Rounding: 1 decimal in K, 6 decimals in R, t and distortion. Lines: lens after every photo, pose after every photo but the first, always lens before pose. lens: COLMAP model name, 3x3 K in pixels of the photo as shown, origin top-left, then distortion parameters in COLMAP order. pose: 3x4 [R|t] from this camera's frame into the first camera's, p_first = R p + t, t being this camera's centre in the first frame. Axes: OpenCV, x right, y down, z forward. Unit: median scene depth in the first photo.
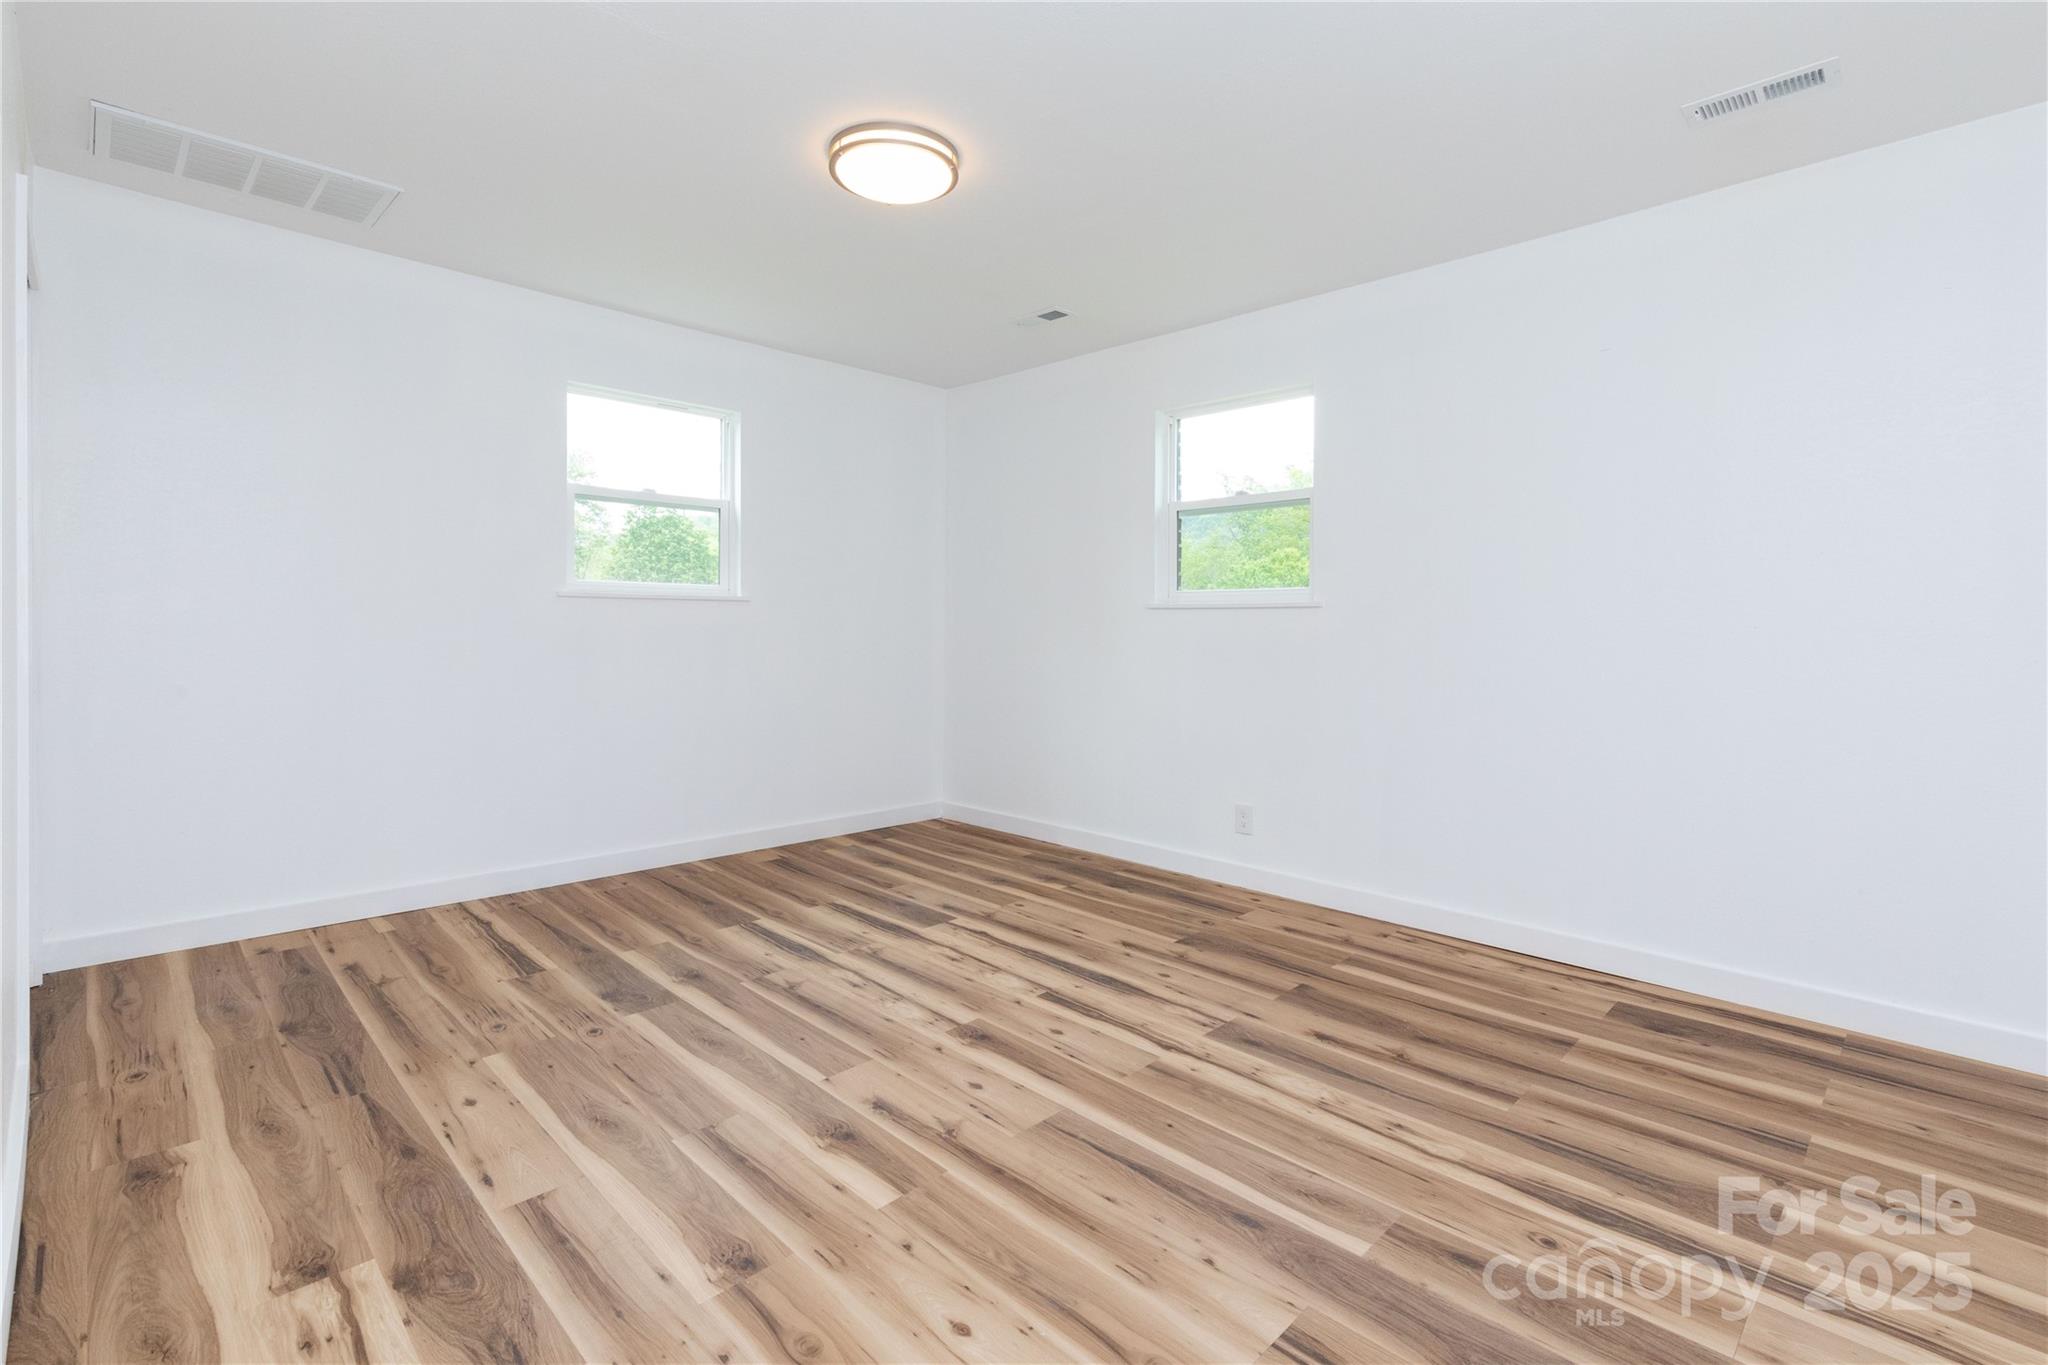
lens RADIAL K [[936.5, 0, 1038.0], [0, 936.5, 626.8], [0, 0, 1]] dist [0.009226, 0.002922]
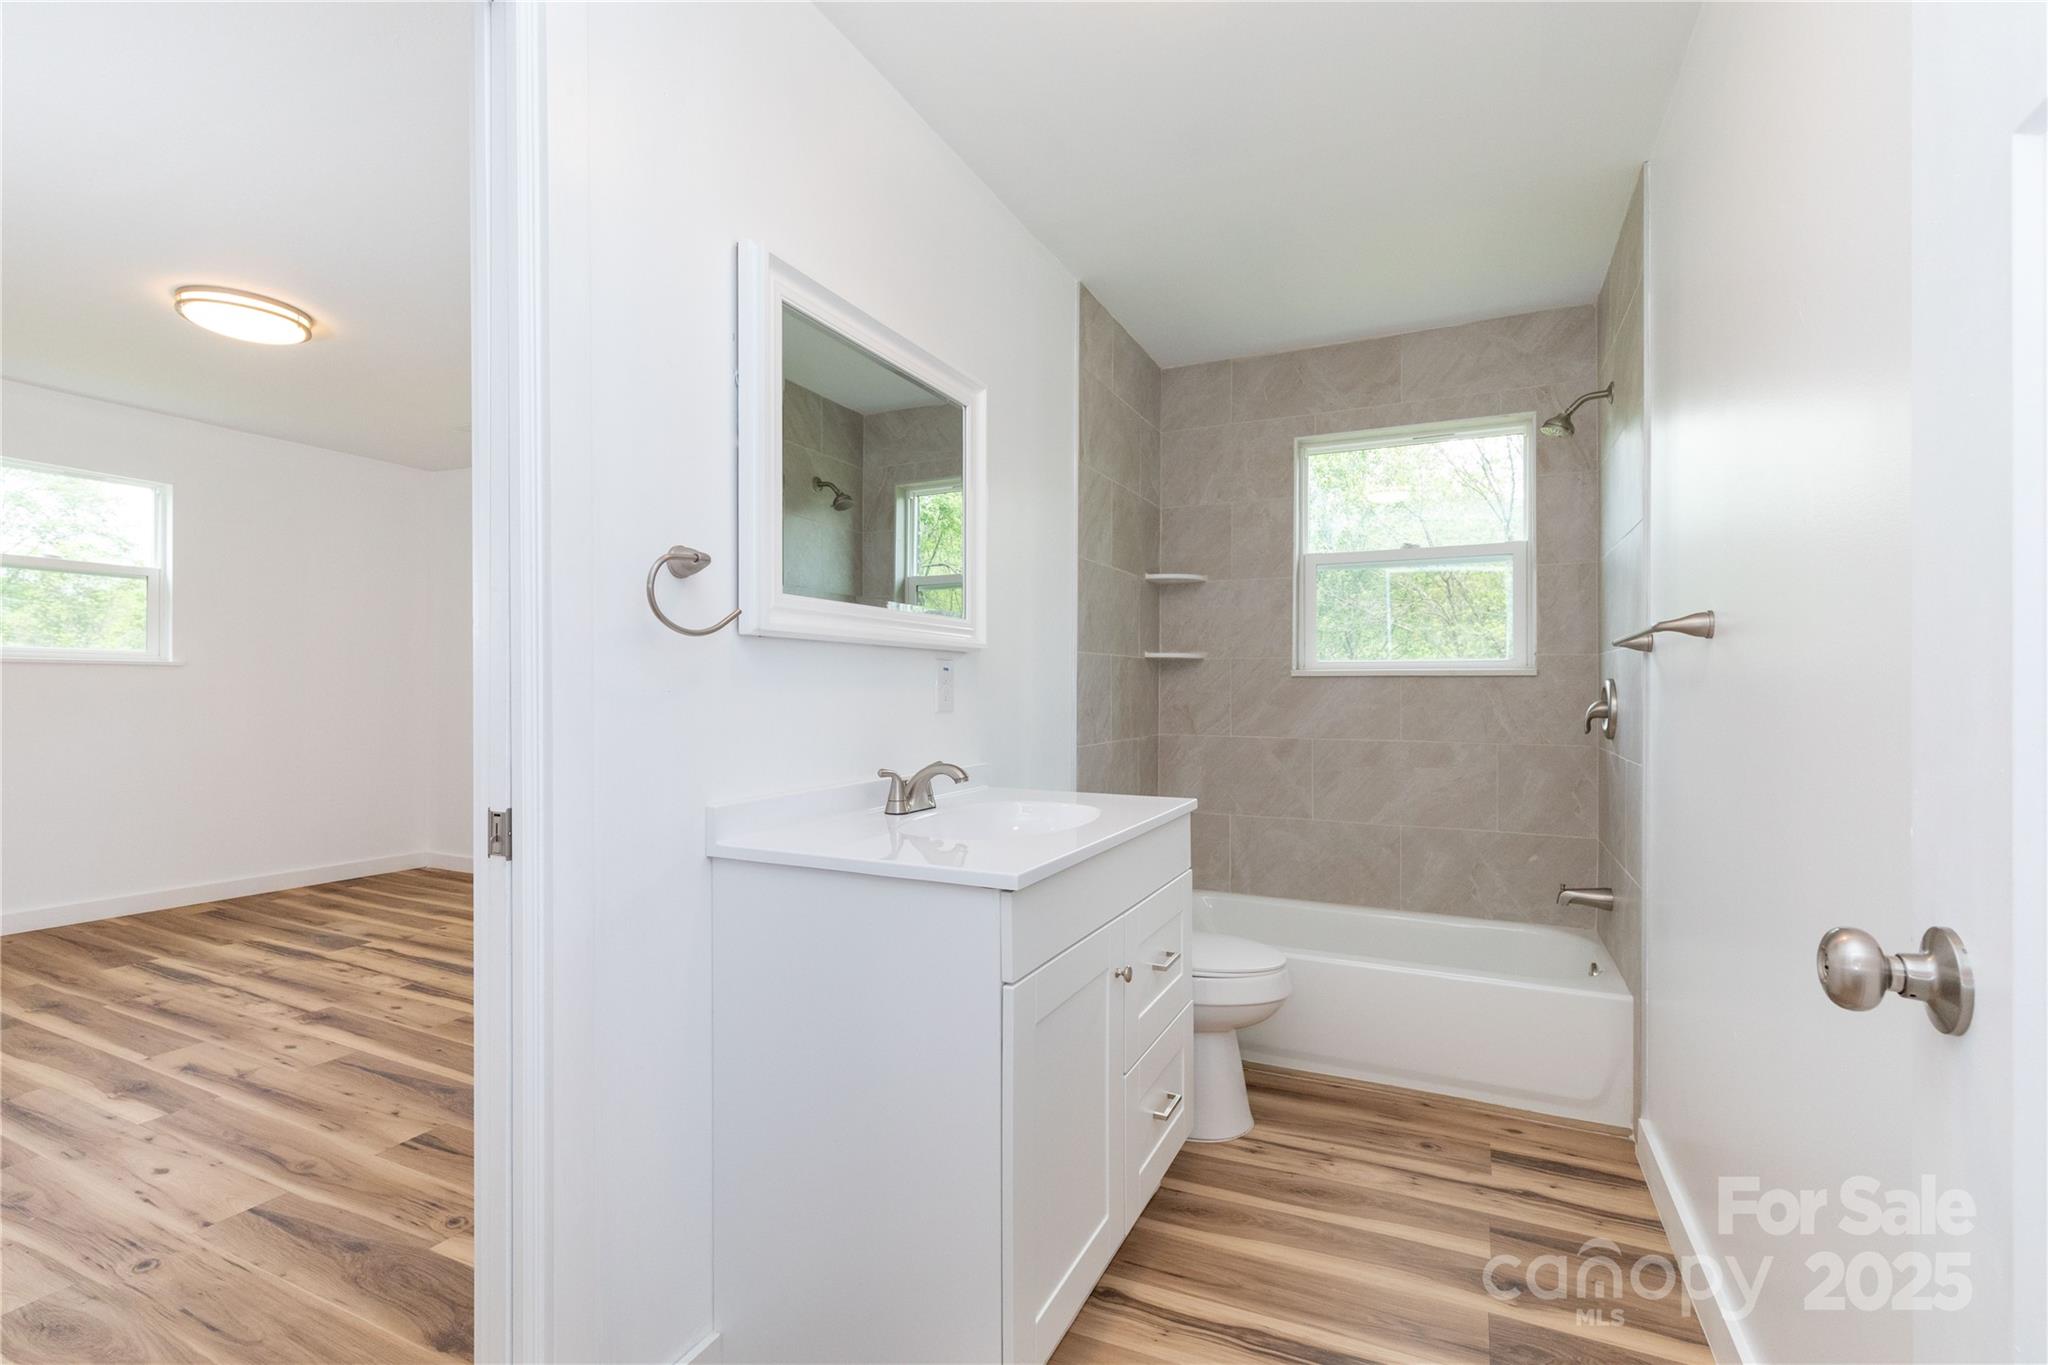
lens RADIAL K [[936.5, 0, 1002.8], [0, 936.5, 676.6], [0, 0, 1]] dist [0.009226, 0.002922]
pose [[0.953995, -0.001088, 0.299821, 0.418695], [0.003947, 0.999952, -0.008929, -0.003478], [-0.299797, 0.009701, 0.953954, -0.467212]]
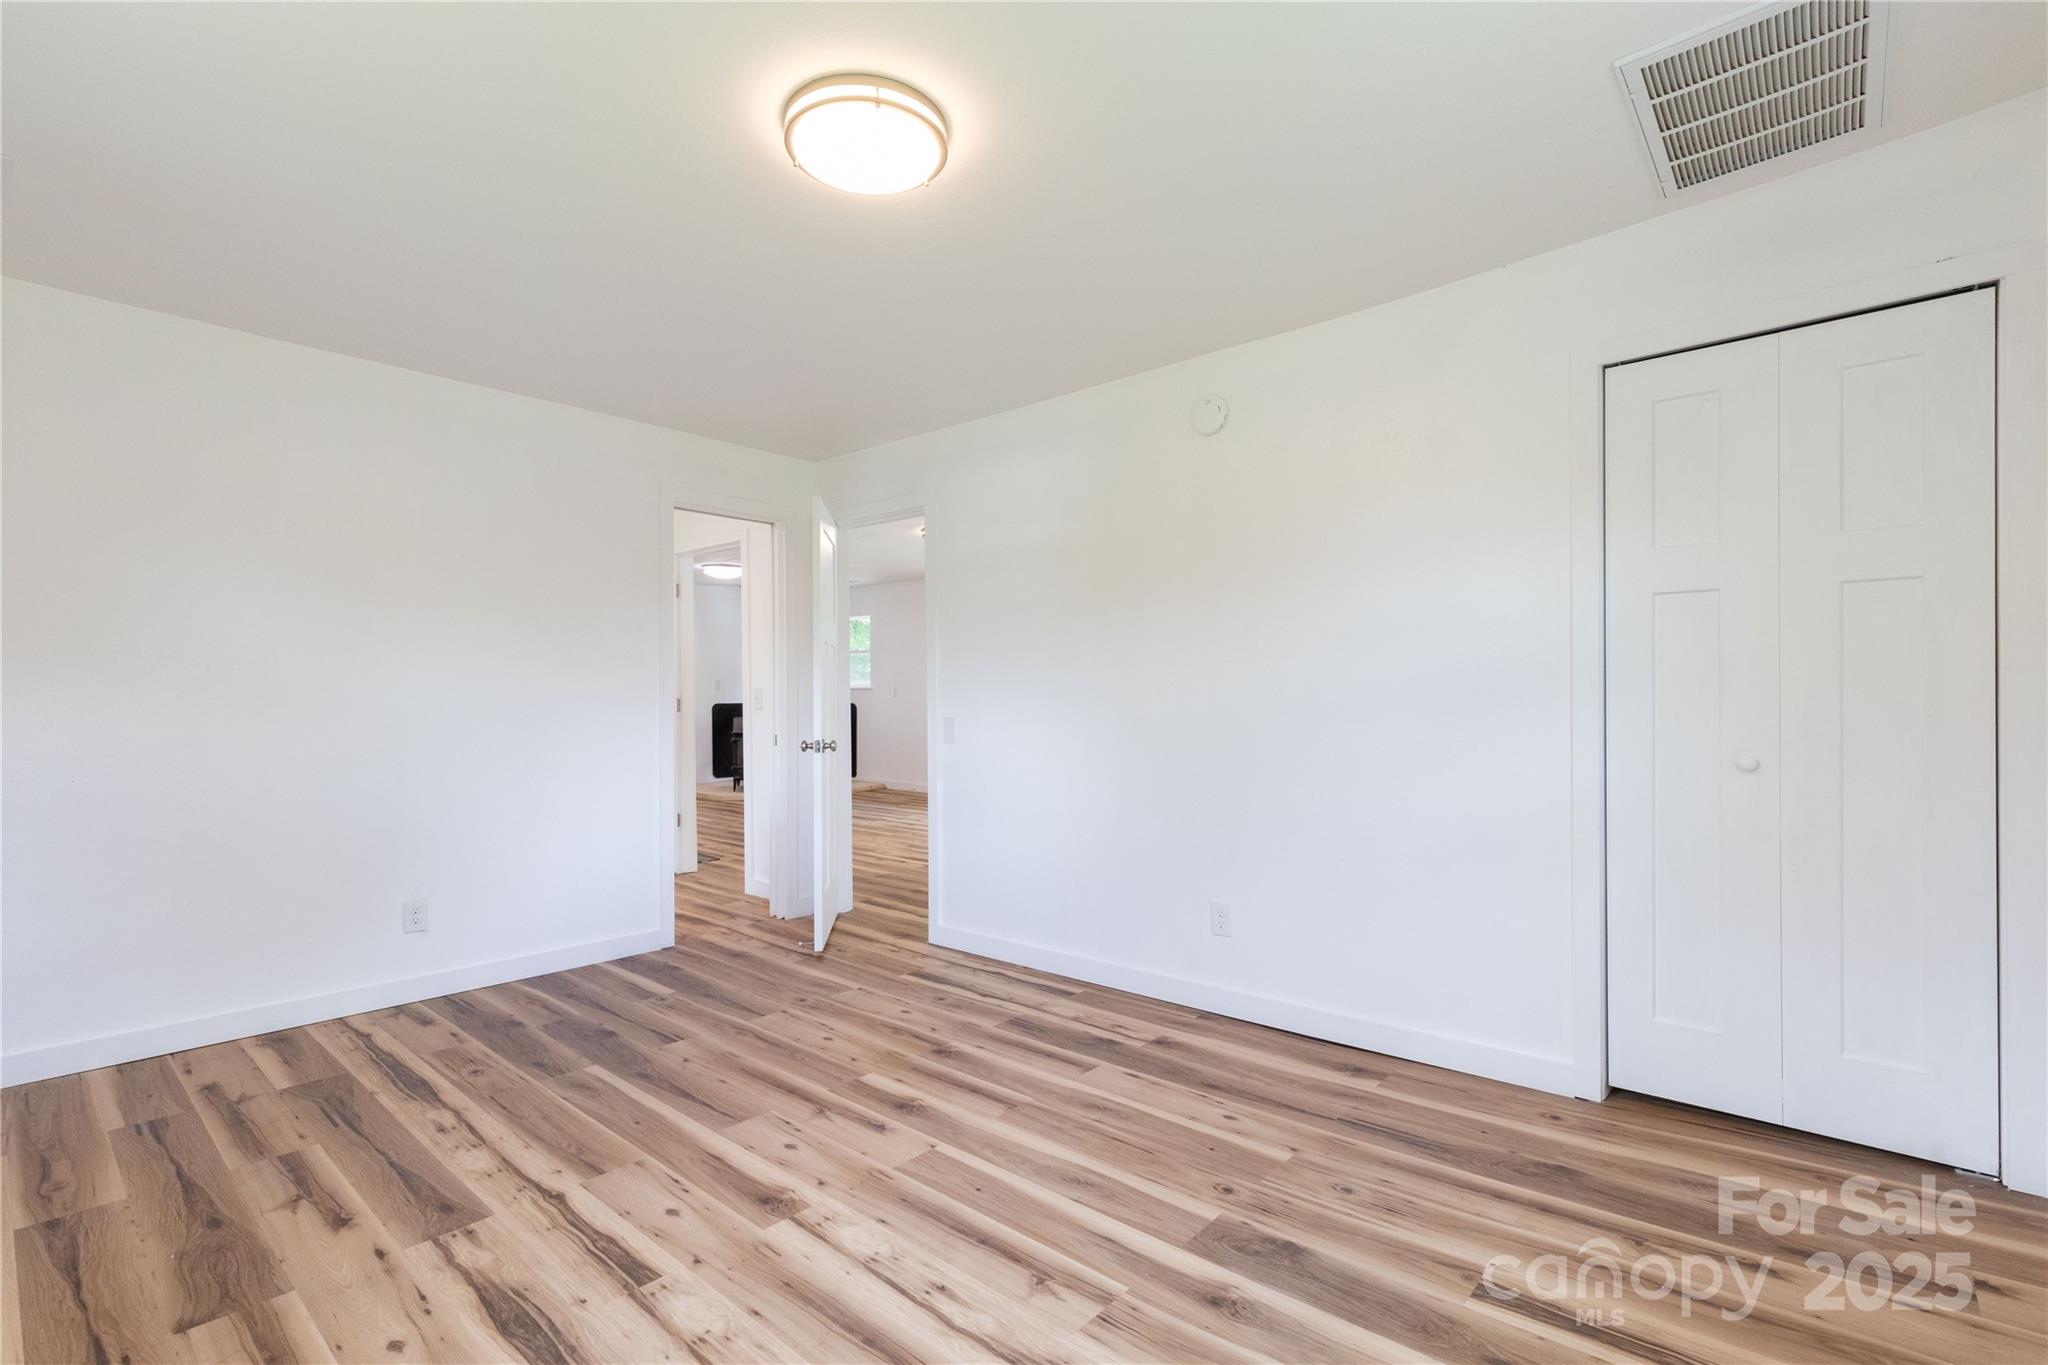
lens RADIAL K [[936.5, 0, 1011.9], [0, 936.5, 694.3], [0, 0, 1]] dist [0.009226, 0.002922]
pose [[-0.999283, 0.001806, -0.037826, -0.242022], [0.001932, 0.999993, -0.003272, -0.015354], [0.037820, -0.003343, -0.999279, 1.811861]]
